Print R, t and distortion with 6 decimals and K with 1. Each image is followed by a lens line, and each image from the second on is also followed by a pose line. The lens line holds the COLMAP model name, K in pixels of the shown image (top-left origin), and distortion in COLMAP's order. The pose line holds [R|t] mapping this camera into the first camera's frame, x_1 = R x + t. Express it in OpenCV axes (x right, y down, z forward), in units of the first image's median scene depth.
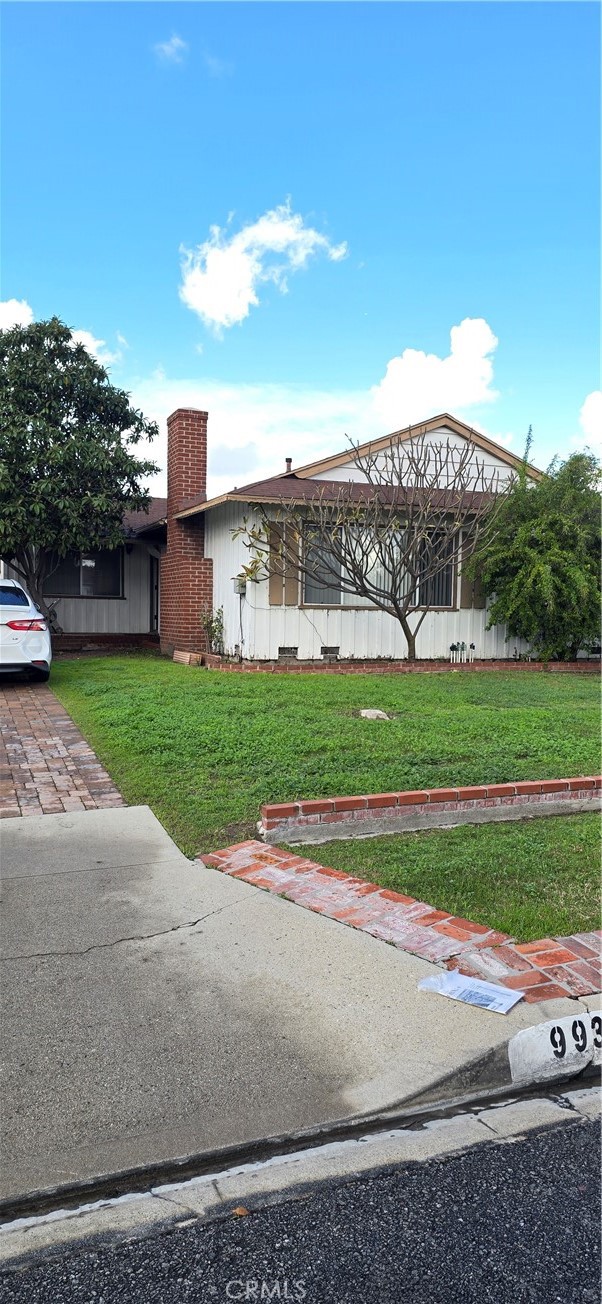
lens RADIAL K [[847.3, 0, 298.2], [0, 847.3, 639.9], [0, 0, 1]] dist [0.082706, -0.054452]
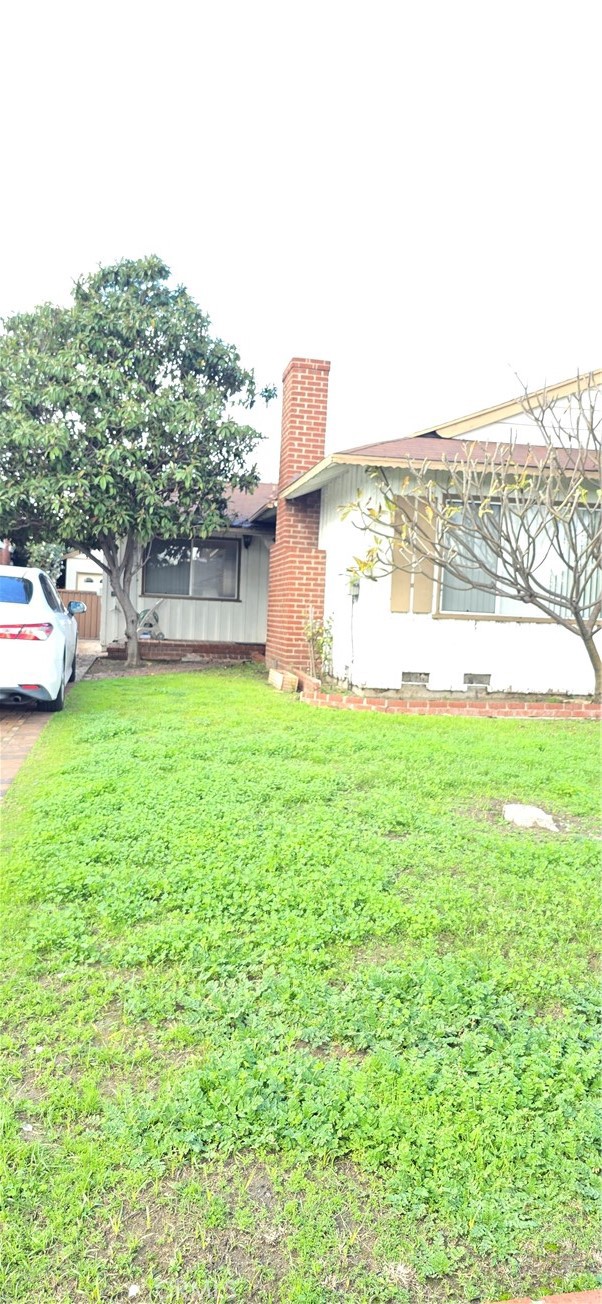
lens RADIAL K [[847.3, 0, 298.2], [0, 847.3, 639.9], [0, 0, 1]] dist [0.082706, -0.054452]
pose [[0.979334, 0.032397, -0.199639, 0.032114], [-0.034133, 0.999403, -0.005262, -0.011127], [0.199349, 0.011967, 0.979855, 0.277648]]
